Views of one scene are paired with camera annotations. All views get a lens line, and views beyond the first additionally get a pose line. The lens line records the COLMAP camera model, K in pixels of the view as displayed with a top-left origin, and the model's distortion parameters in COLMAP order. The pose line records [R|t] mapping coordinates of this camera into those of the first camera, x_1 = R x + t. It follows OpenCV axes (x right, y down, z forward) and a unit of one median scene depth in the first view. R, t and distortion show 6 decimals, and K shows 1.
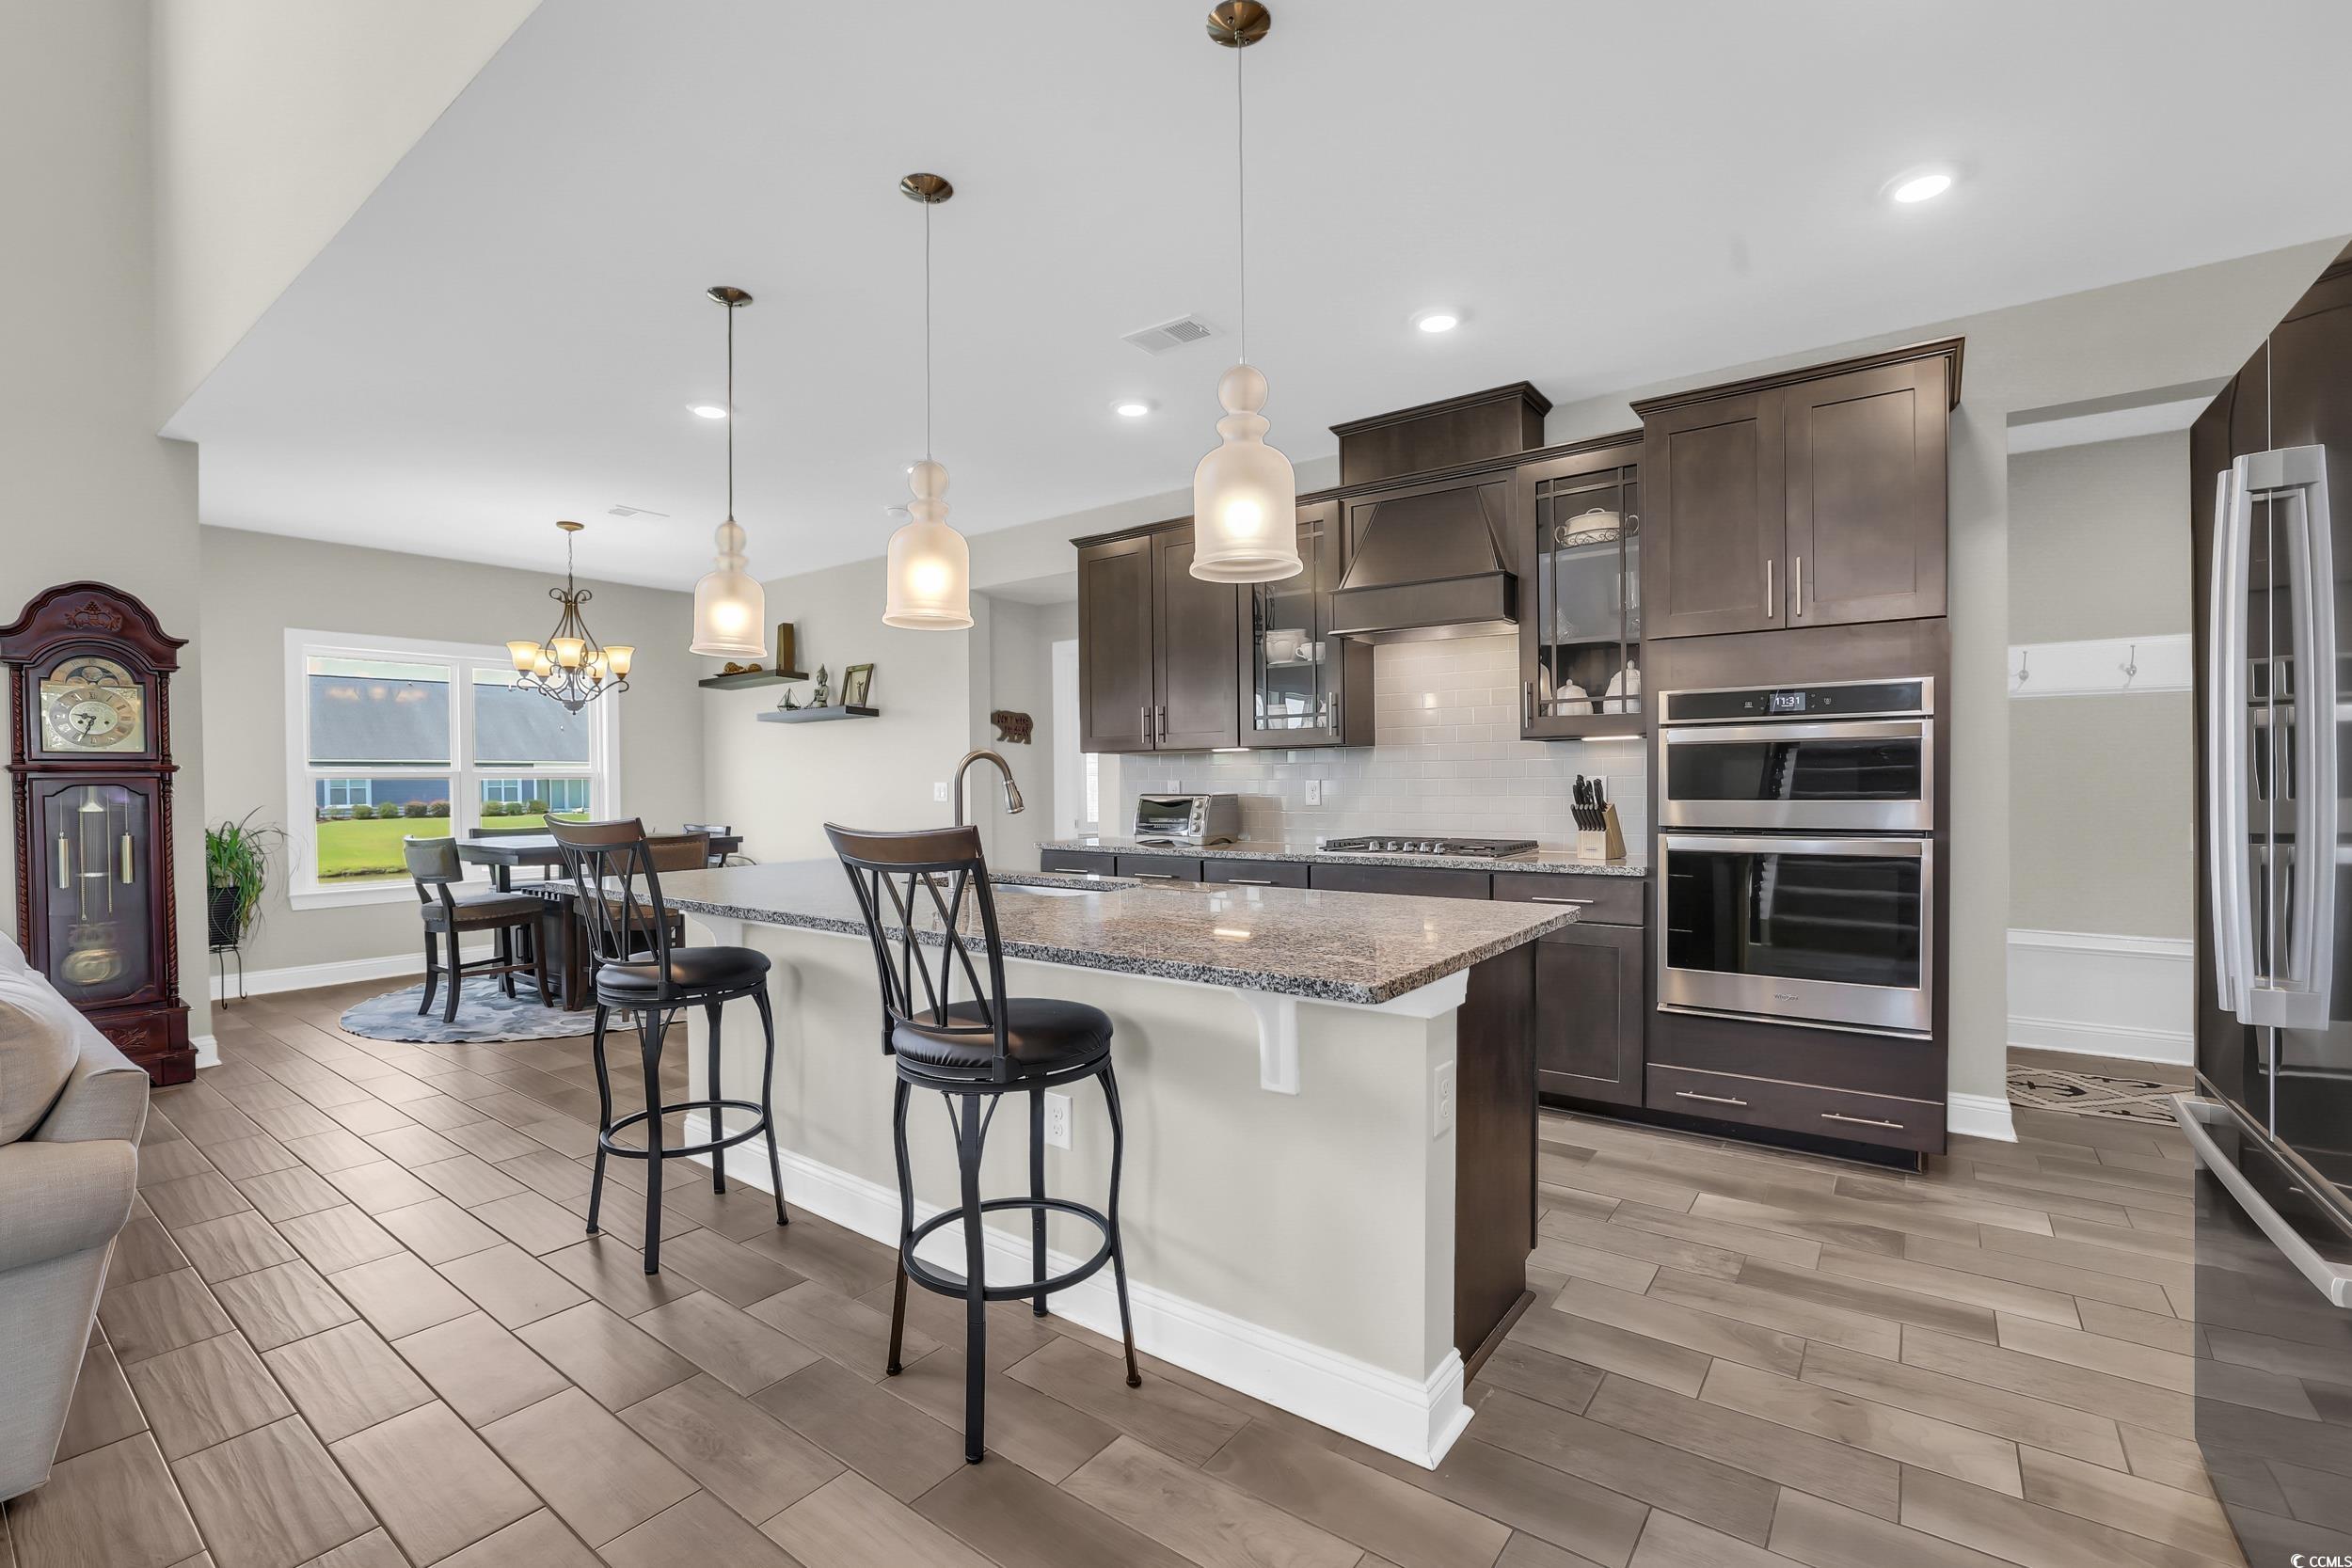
lens RADIAL K [[1022.7, 0, 1185.9], [0, 1022.7, 793.3], [0, 0, 1]] dist [-0.028756, 0.000417]
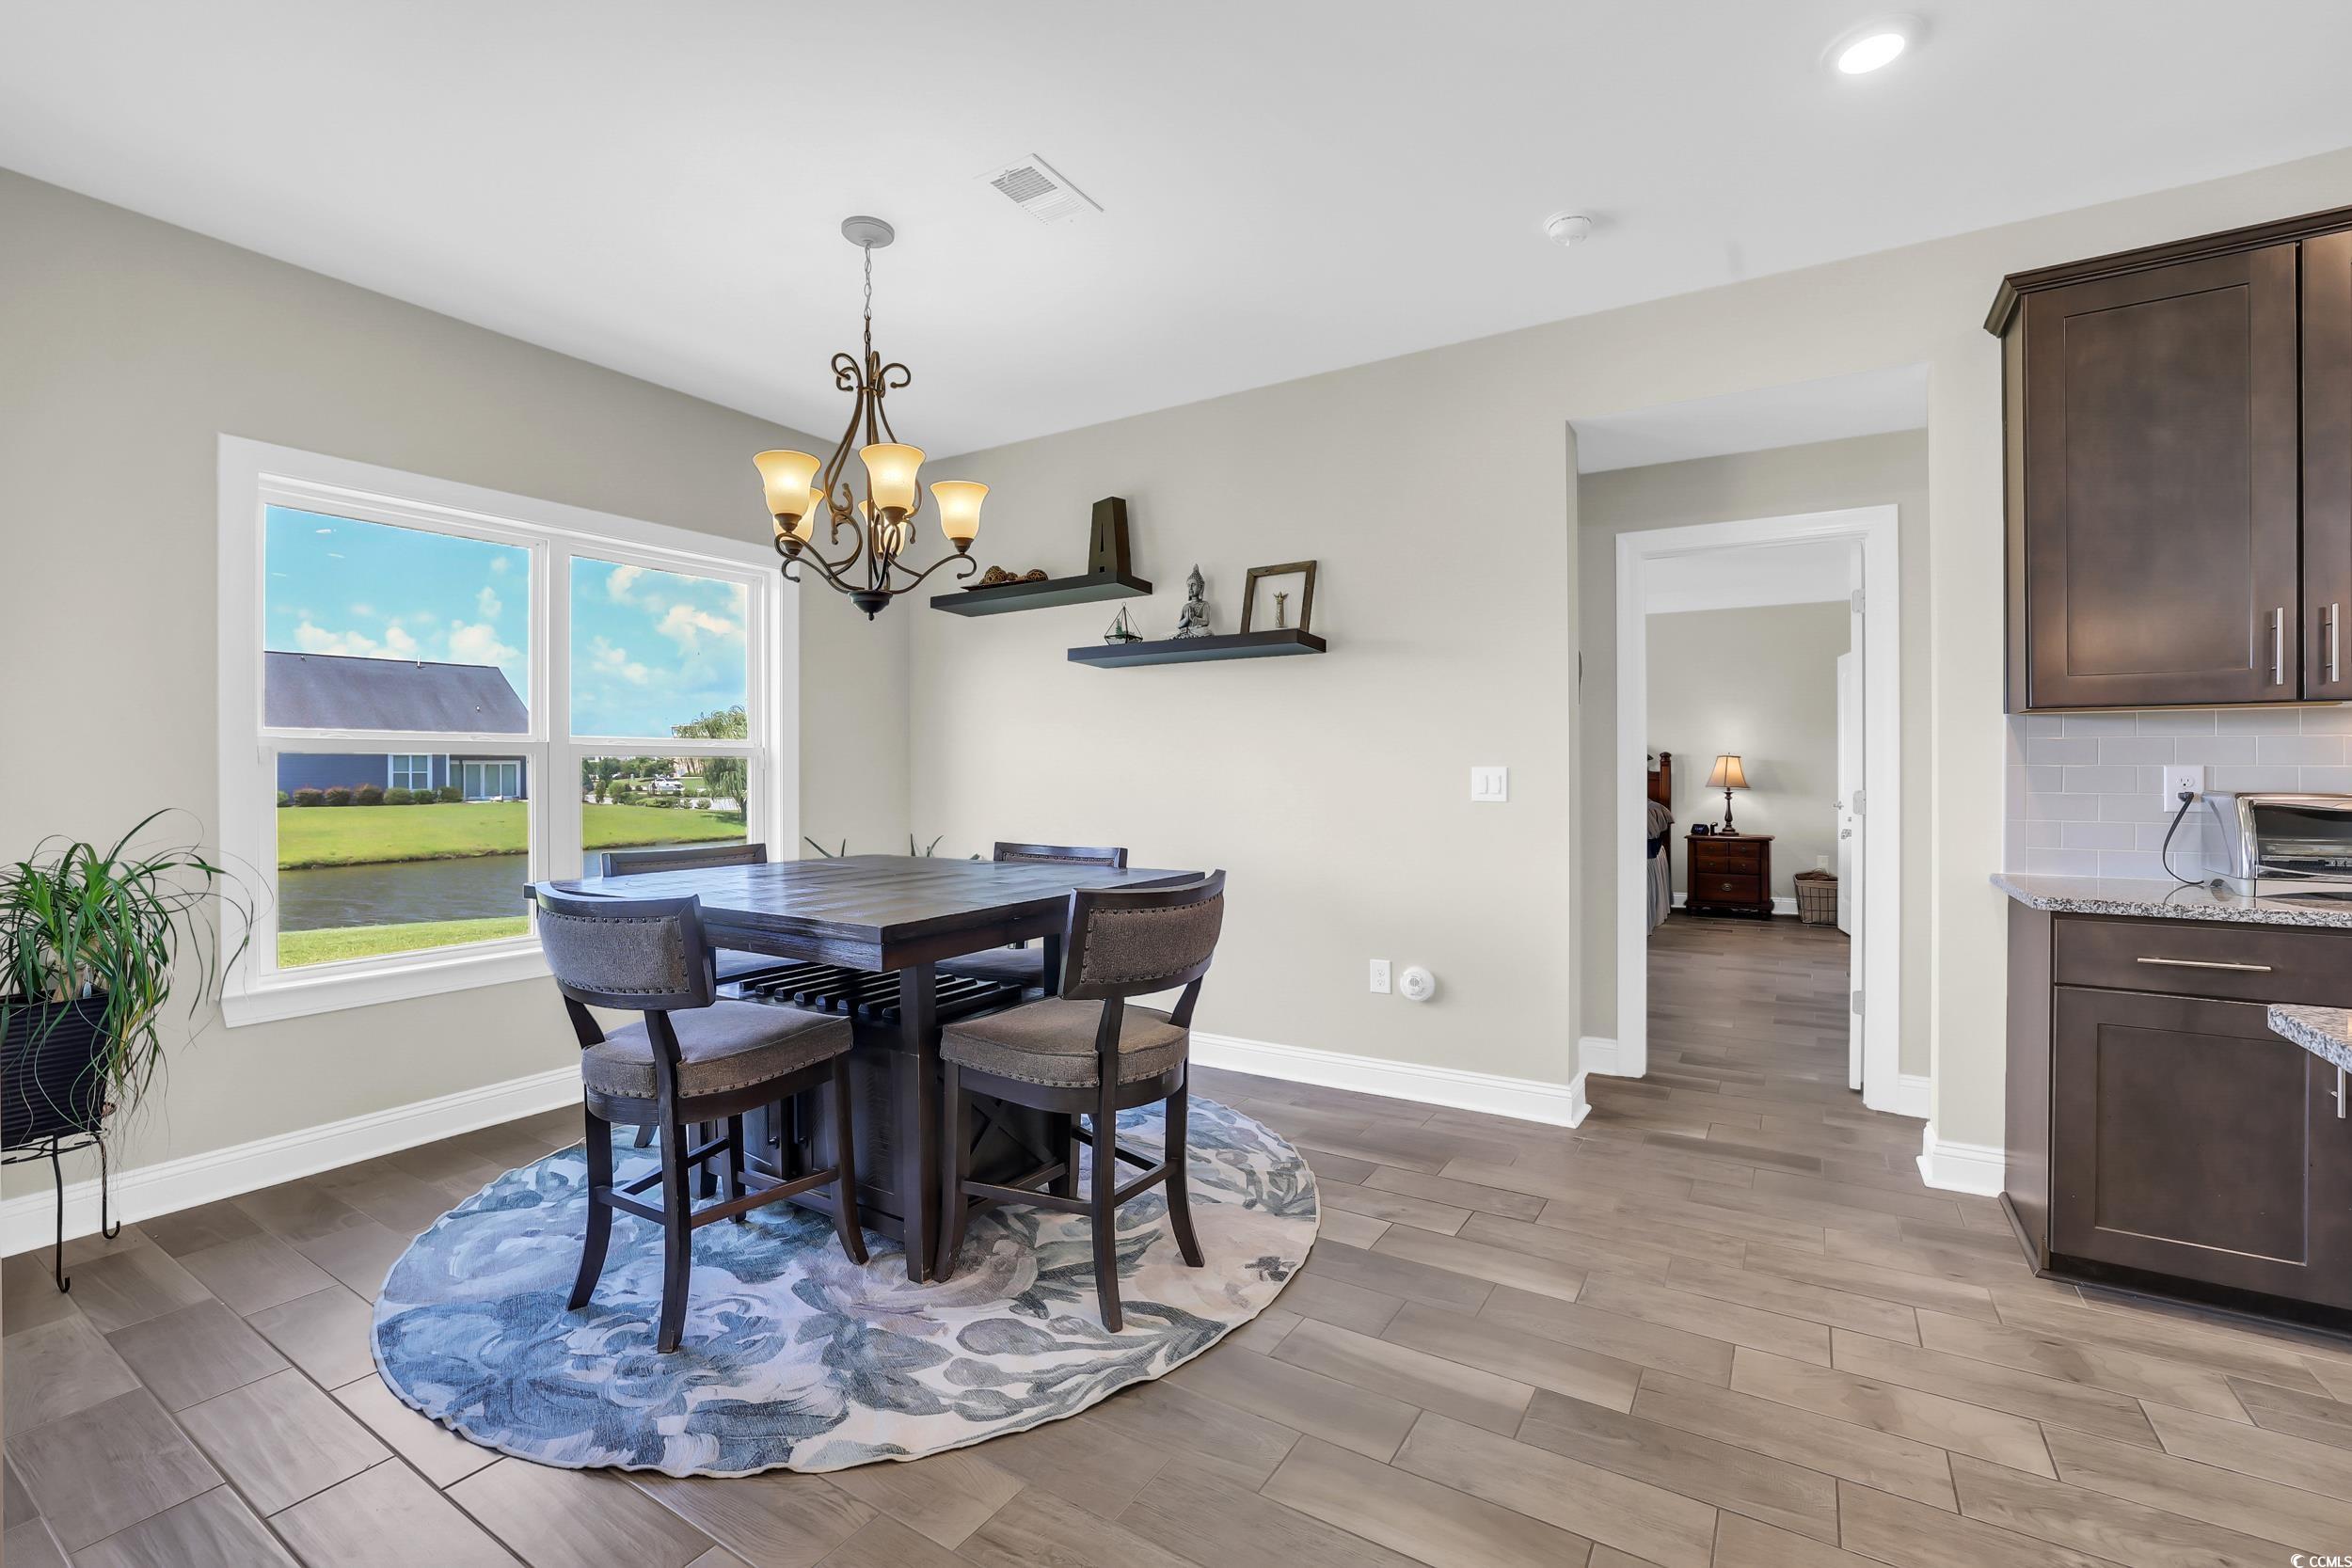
lens RADIAL K [[997.0, 0, 1183.5], [0, 997.0, 771.4], [0, 0, 1]] dist [-0.053639, 0.015506]
pose [[0.996496, 0.005634, 0.083454, -0.592763], [-0.004657, 0.999918, -0.011904, -0.001705], [-0.083514, 0.011474, 0.996441, 0.624914]]
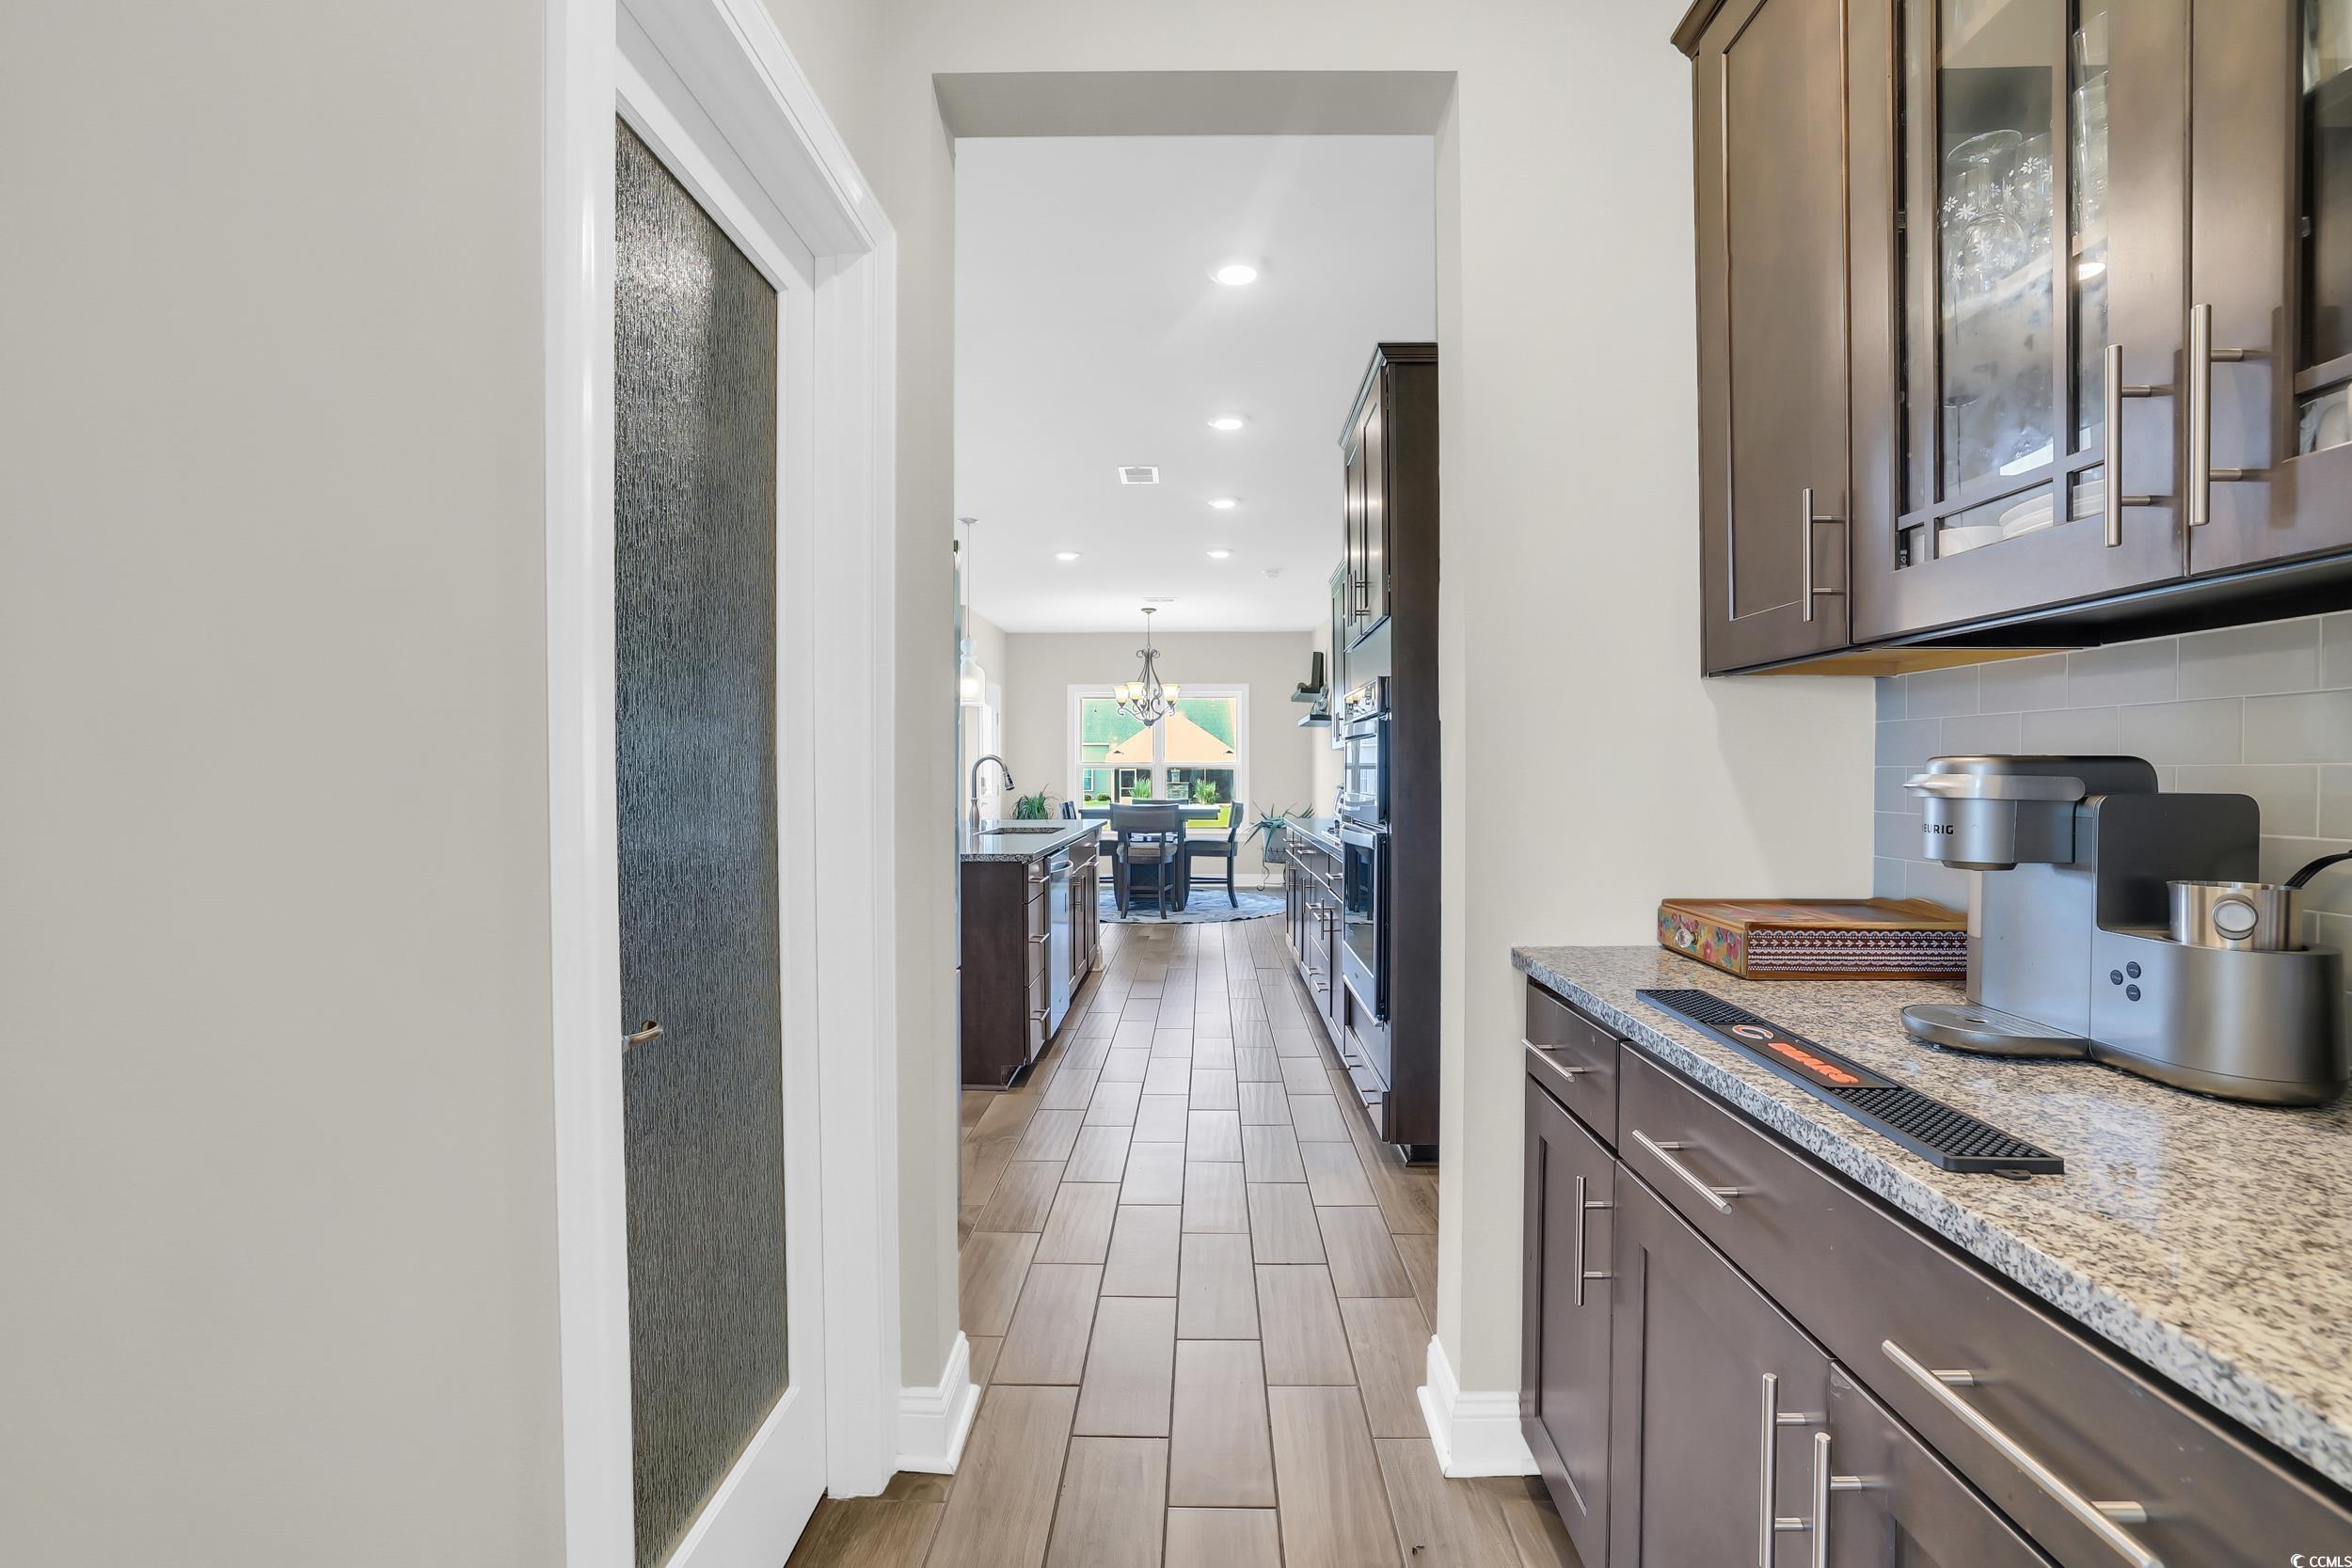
lens RADIAL K [[997.0, 0, 1183.5], [0, 997.0, 771.4], [0, 0, 1]] dist [-0.053639, 0.015506]
pose [[0.579334, 0.004441, -0.815078, 0.882225], [-0.010455, 0.999943, -0.001983, -0.007023], [0.815023, 0.009670, 0.579347, 0.145884]]
